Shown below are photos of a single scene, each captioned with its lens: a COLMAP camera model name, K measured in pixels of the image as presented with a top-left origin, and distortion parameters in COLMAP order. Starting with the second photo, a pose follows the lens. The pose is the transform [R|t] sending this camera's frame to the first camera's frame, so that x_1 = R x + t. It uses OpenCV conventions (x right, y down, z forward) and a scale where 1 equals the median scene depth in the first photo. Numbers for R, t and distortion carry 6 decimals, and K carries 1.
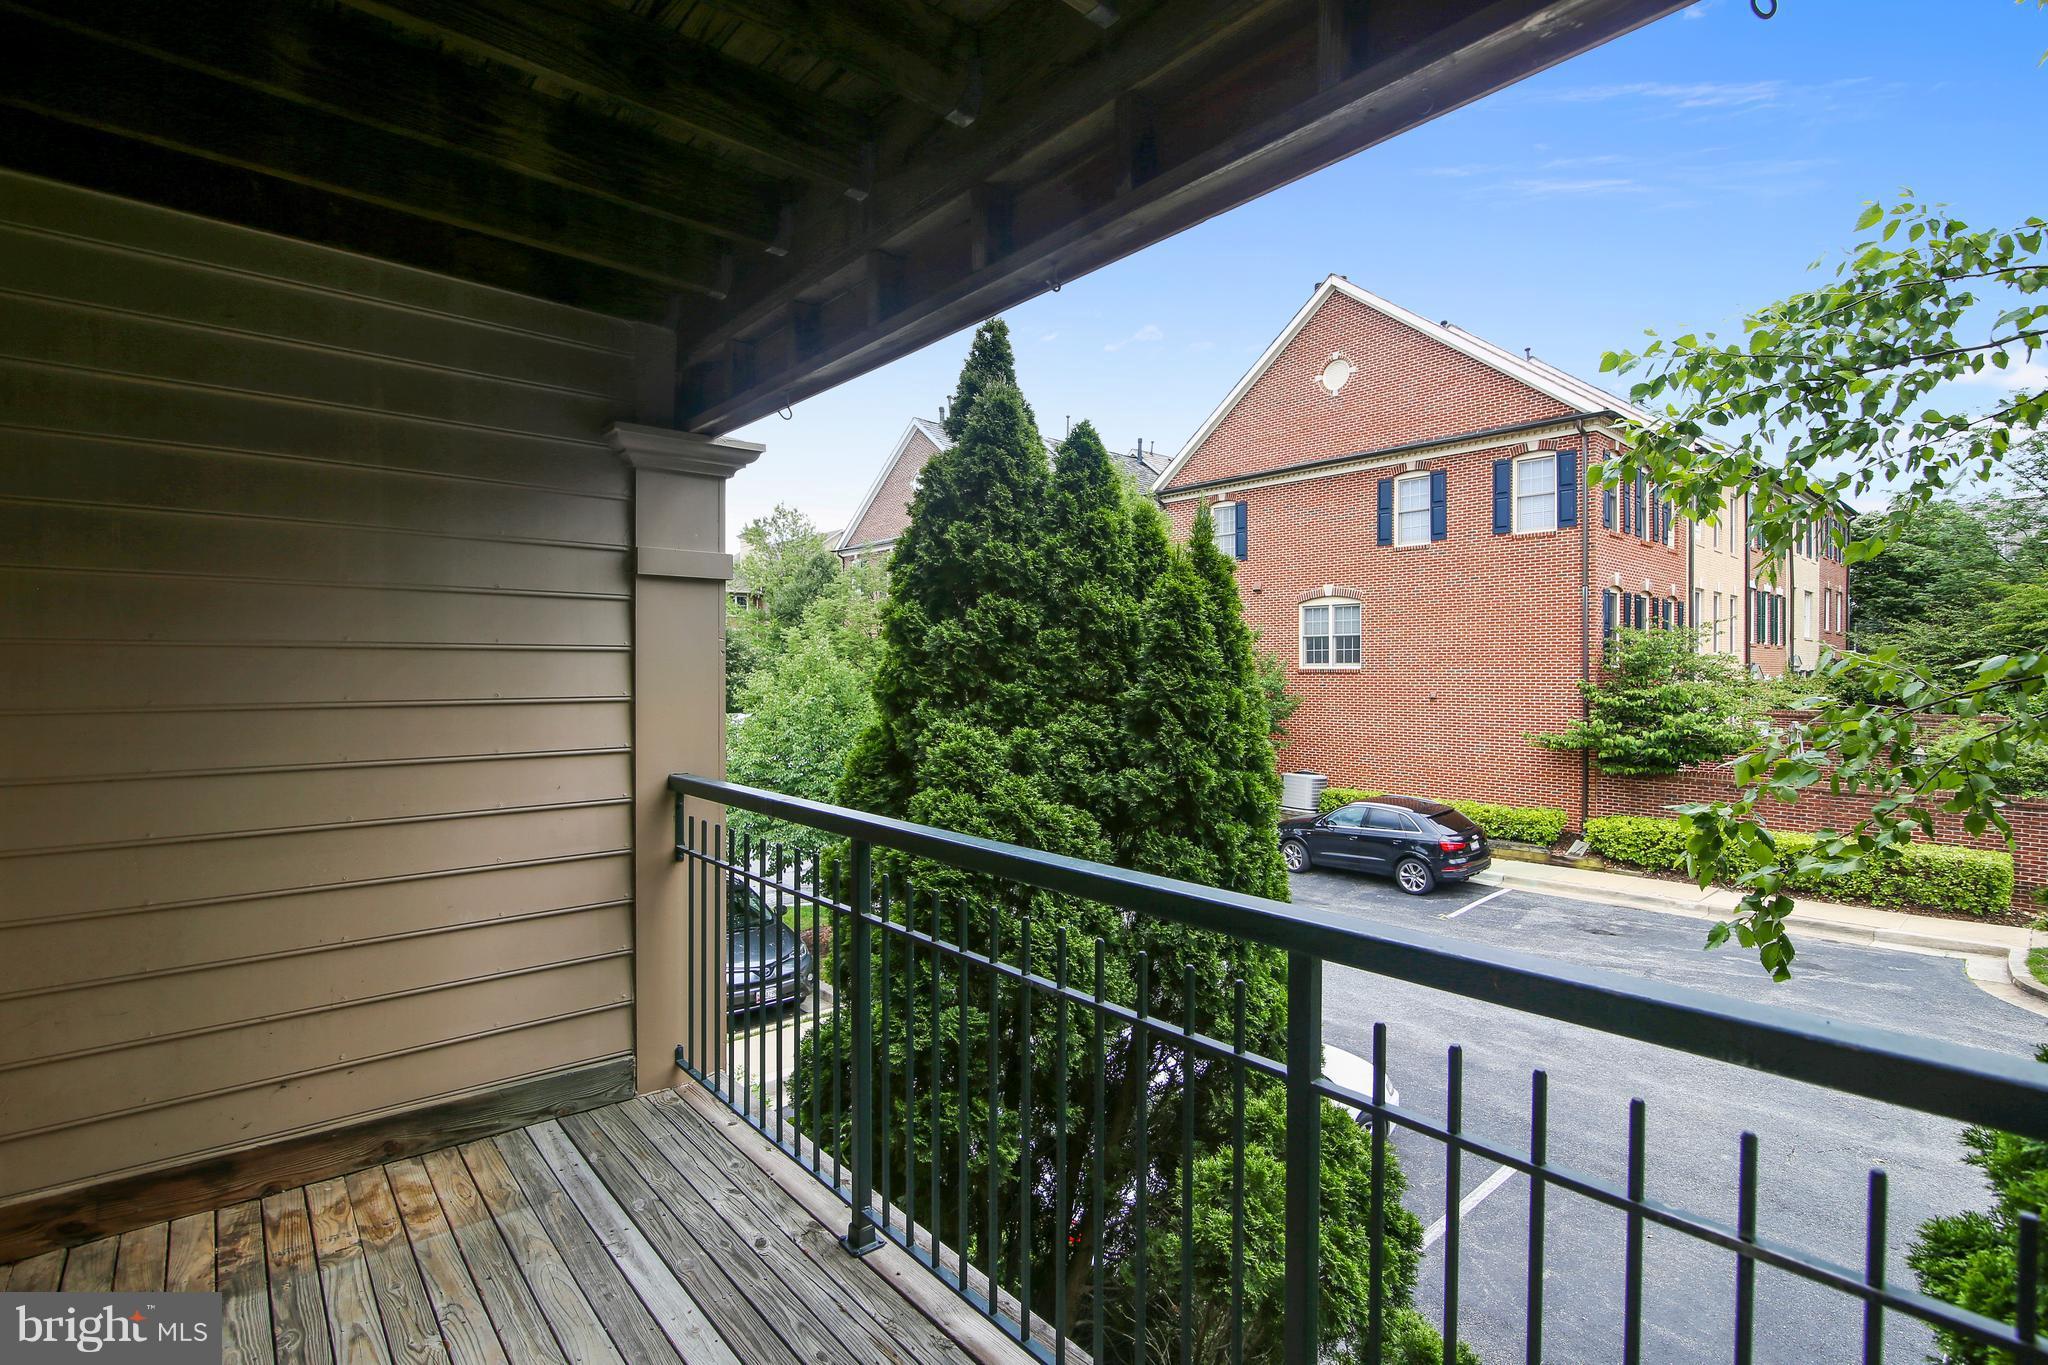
lens RADIAL K [[961.8, 0, 1024.0], [0, 961.8, 682.5], [0, 0, 1]] dist [-0.004425, -0.000397]
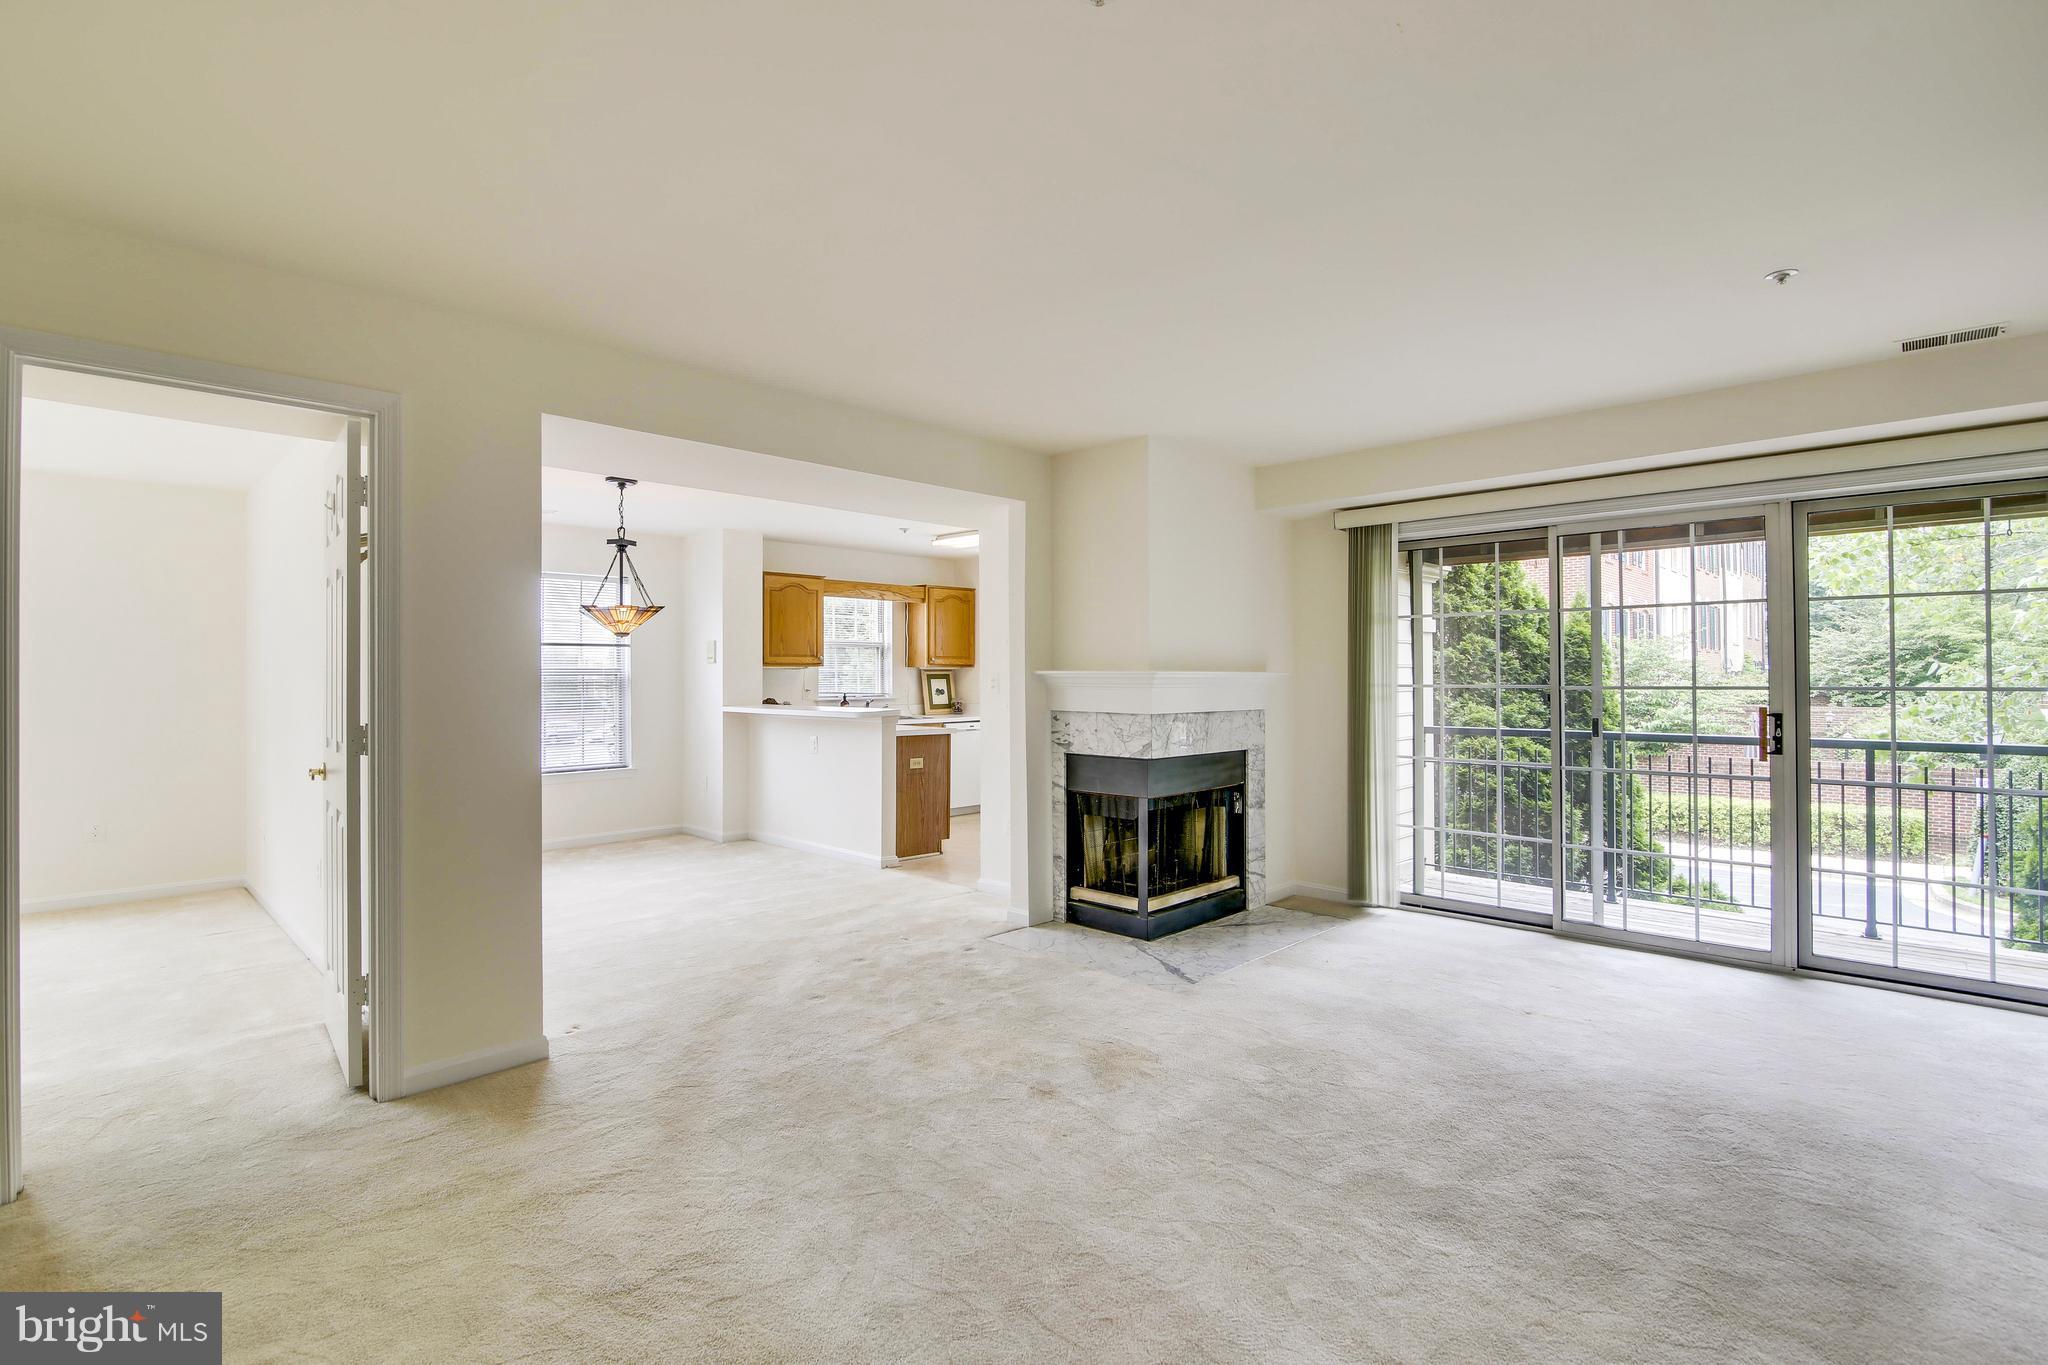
lens RADIAL K [[961.8, 0, 1024.0], [0, 961.8, 682.5], [0, 0, 1]] dist [-0.004425, -0.000397]
pose [[0.997150, -0.012831, 0.074352, -1.024315], [0.013659, 0.999850, -0.010634, 0.008095], [-0.074204, 0.011620, 0.997175, -0.769302]]
